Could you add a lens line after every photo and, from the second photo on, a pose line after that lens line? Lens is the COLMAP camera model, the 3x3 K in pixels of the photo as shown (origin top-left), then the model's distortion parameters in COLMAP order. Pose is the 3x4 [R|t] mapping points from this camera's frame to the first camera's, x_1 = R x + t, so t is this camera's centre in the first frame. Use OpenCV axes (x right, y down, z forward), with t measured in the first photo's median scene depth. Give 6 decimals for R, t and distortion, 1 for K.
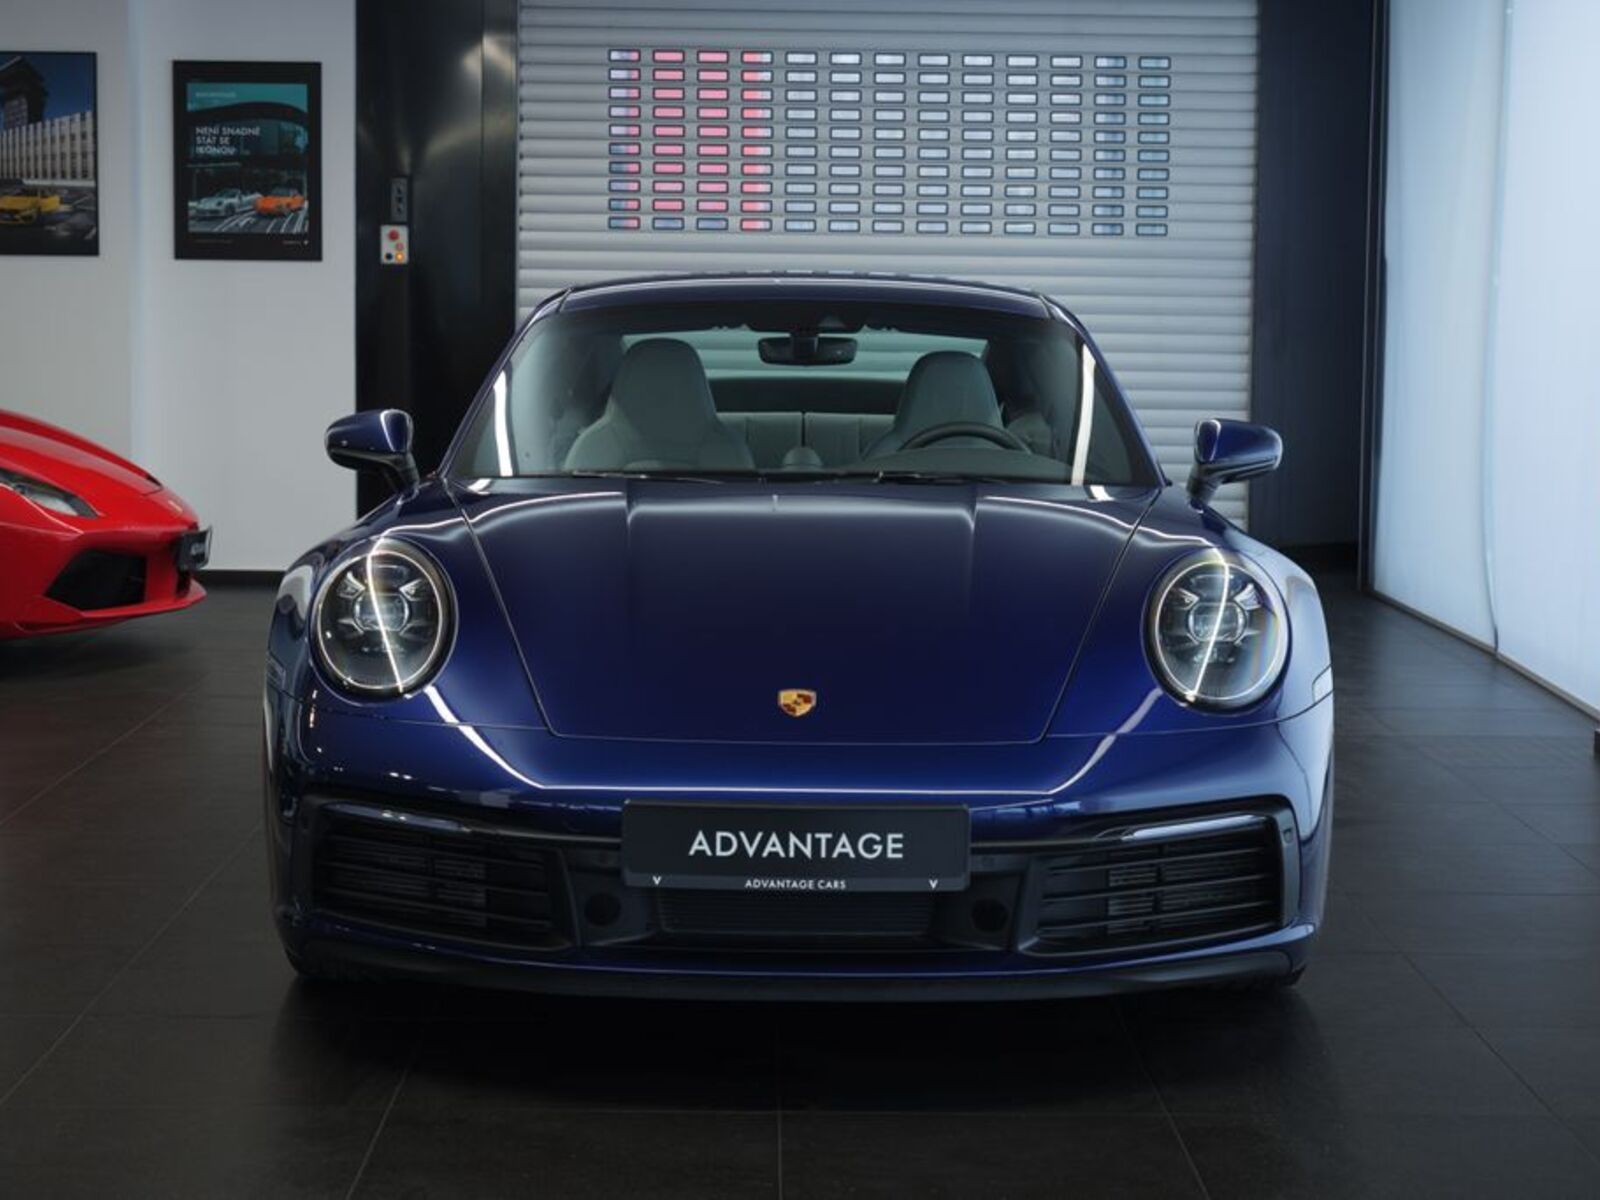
lens RADIAL K [[2763.2, 0, 798.0], [0, 2763.2, 604.6], [0, 0, 1]] dist [0.004515, 0.000000]
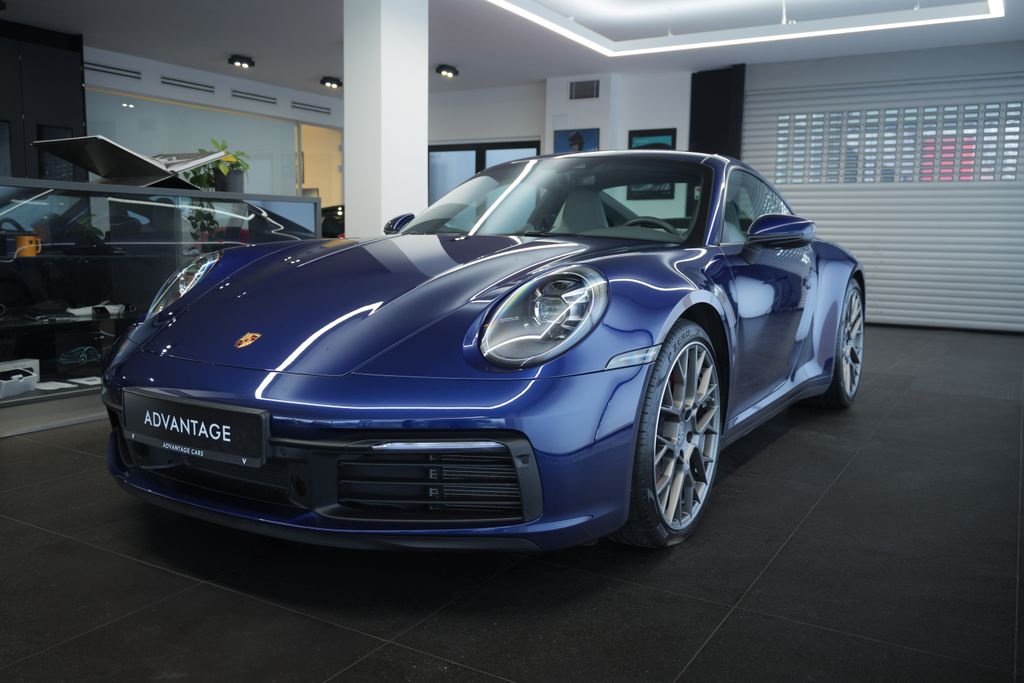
lens RADIAL K [[814.5, 0, 512.7], [0, 814.5, 337.7], [0, 0, 1]] dist [-0.051588, -0.004757]
pose [[0.866577, 0.059691, -0.495461, 0.395744], [-0.058108, 0.998137, 0.018618, 0.016007], [0.495649, 0.012657, 0.868431, 0.685341]]
